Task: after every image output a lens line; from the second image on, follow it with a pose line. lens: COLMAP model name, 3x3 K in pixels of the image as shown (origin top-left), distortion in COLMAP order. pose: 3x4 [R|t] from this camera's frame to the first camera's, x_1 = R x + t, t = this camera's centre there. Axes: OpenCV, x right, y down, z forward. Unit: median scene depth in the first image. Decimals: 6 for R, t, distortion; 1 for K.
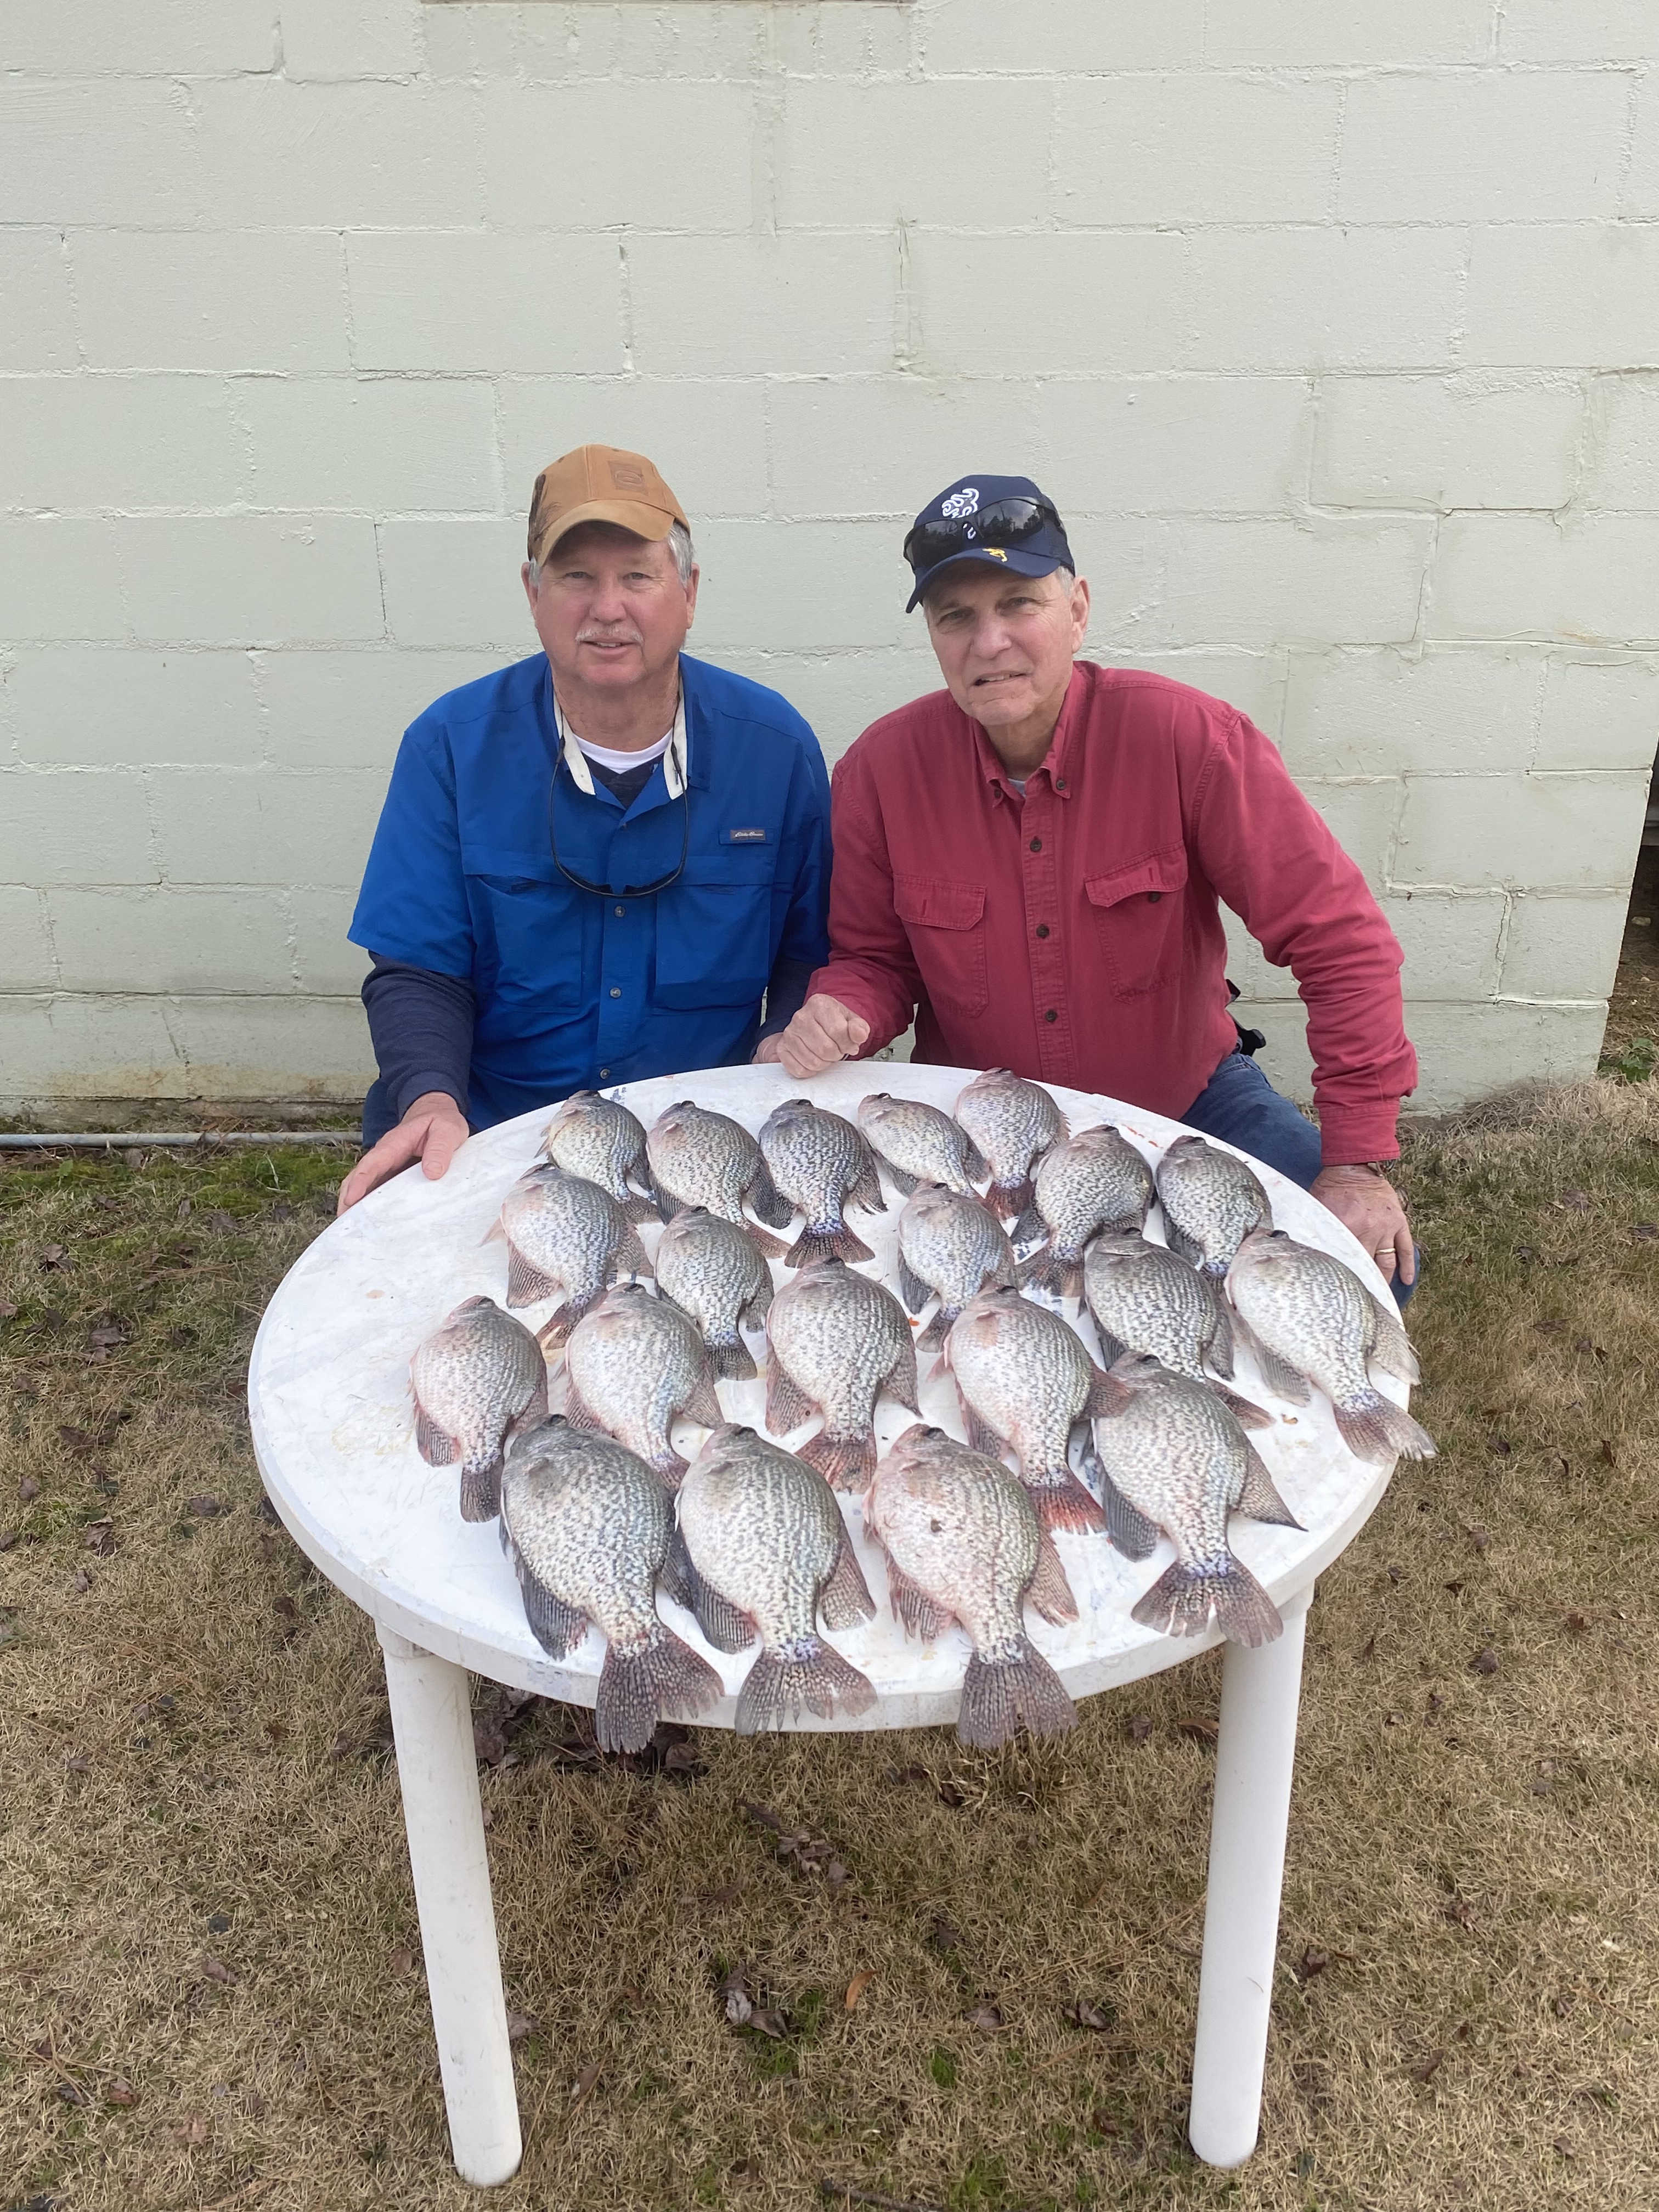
lens RADIAL K [[2127.2, 0, 829.5], [0, 2127.2, 1106.0], [0, 0, 1]] dist [0.056230, -0.100511]
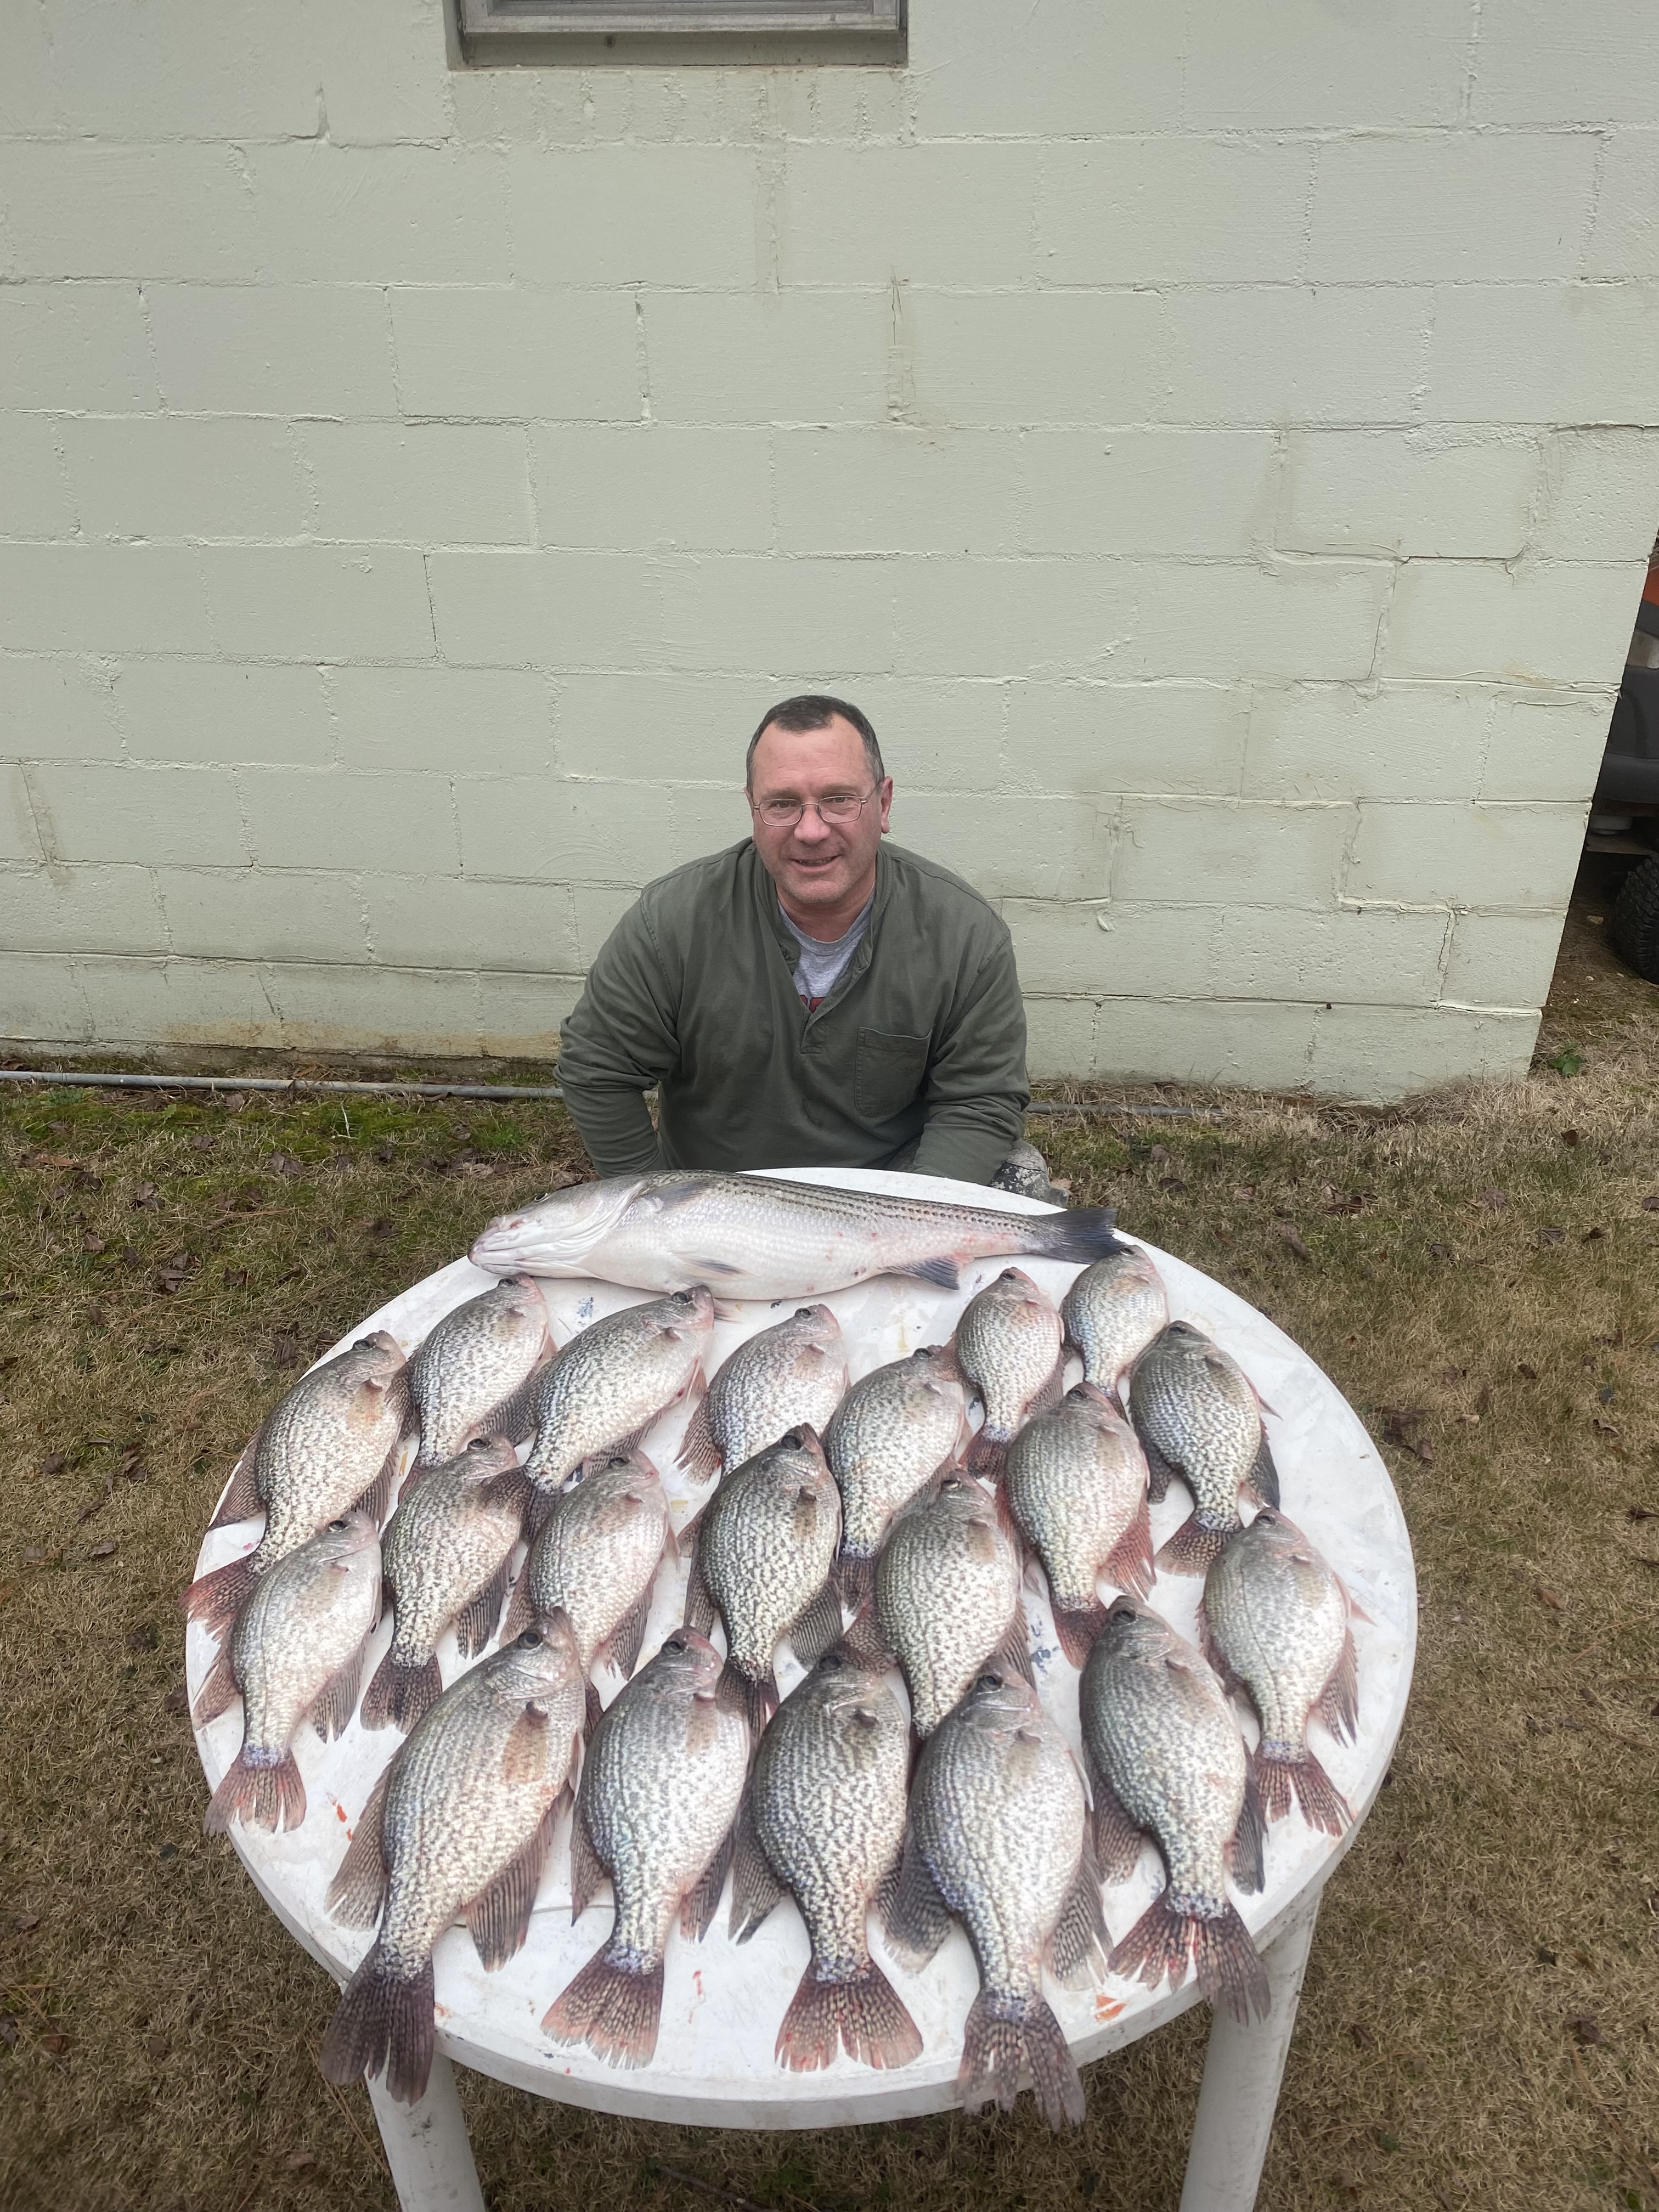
lens RADIAL K [[1740.8, 0, 831.9], [0, 1740.8, 1110.9], [0, 0, 1]] dist [0.014818, 0.004651]
pose [[0.996509, 0.038704, -0.073966, 0.076288], [-0.033073, 0.996567, 0.075900, -0.057988], [0.076650, -0.073189, 0.994368, 0.087828]]
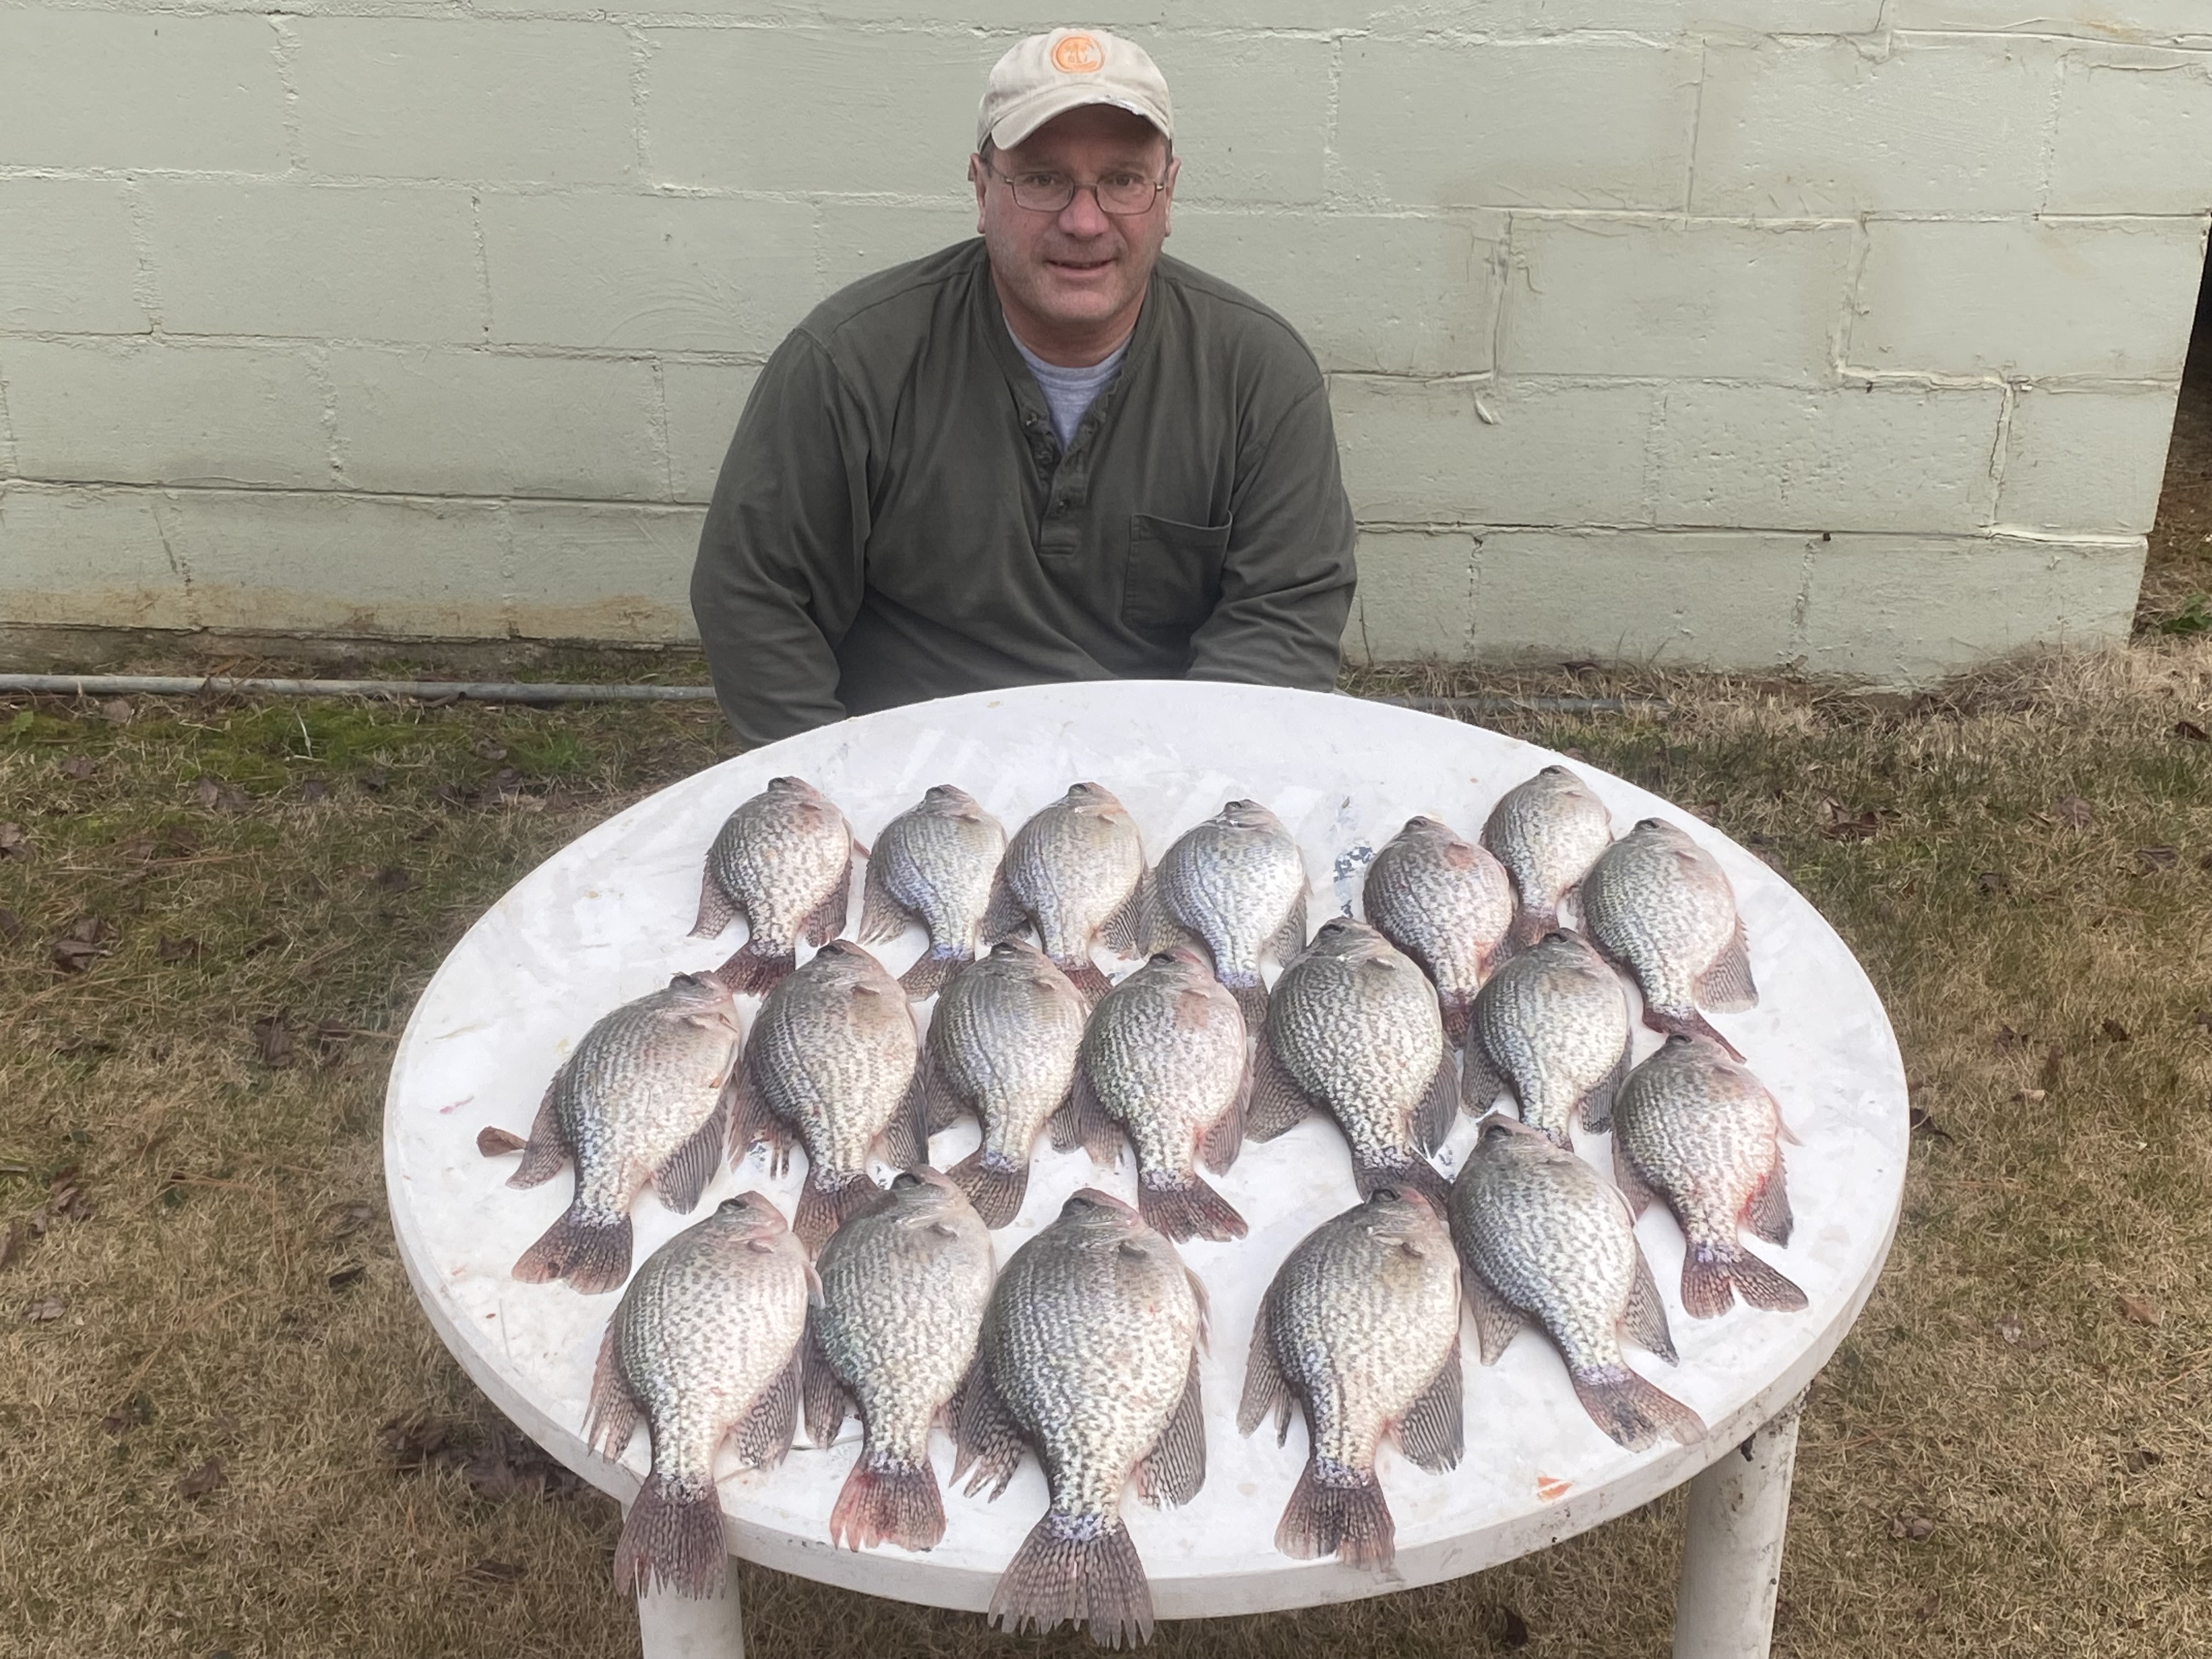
lens RADIAL K [[3270.3, 0, 1098.6], [0, 3270.3, 884.6], [0, 0, 1]] dist [0.045223, 0.015552]
pose [[0.999426, 0.024085, -0.023805, 0.043938], [-0.022363, 0.997287, 0.070138, -0.002627], [0.025429, -0.069566, 0.997253, -0.131289]]
